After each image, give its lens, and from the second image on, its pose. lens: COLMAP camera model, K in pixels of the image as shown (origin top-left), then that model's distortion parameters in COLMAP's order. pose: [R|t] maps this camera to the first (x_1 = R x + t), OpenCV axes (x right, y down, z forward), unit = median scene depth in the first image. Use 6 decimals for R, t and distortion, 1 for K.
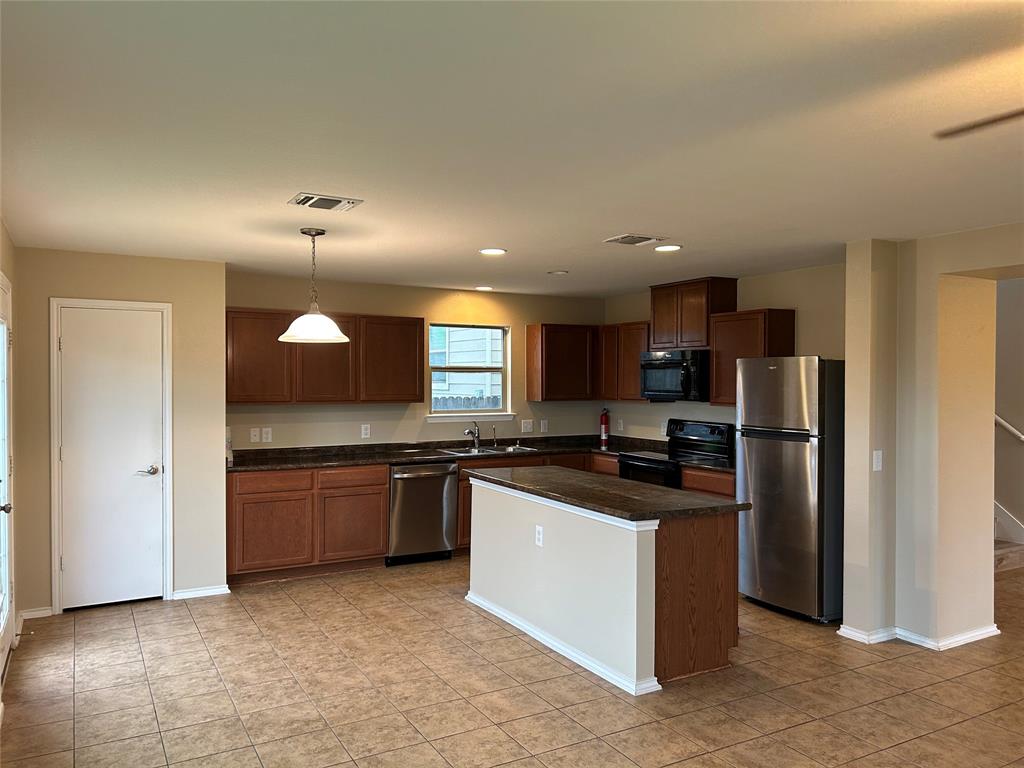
lens RADIAL K [[770.2, 0, 515.9], [0, 770.2, 385.1], [0, 0, 1]] dist [0.054036, -0.057559]
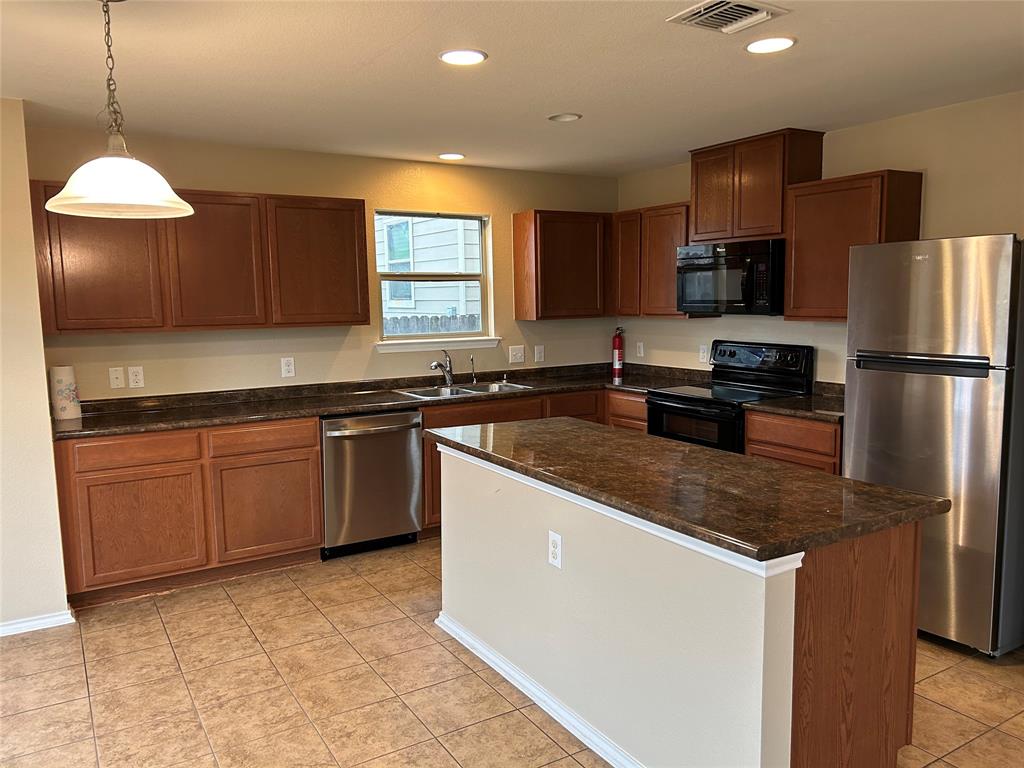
lens RADIAL K [[770.2, 0, 520.7], [0, 770.2, 389.4], [0, 0, 1]] dist [0.054036, -0.057559]
pose [[0.999054, -0.022867, 0.036982, -0.014207], [0.018614, 0.993589, 0.111511, 0.007325], [-0.039295, -0.110718, 0.993075, 0.402985]]
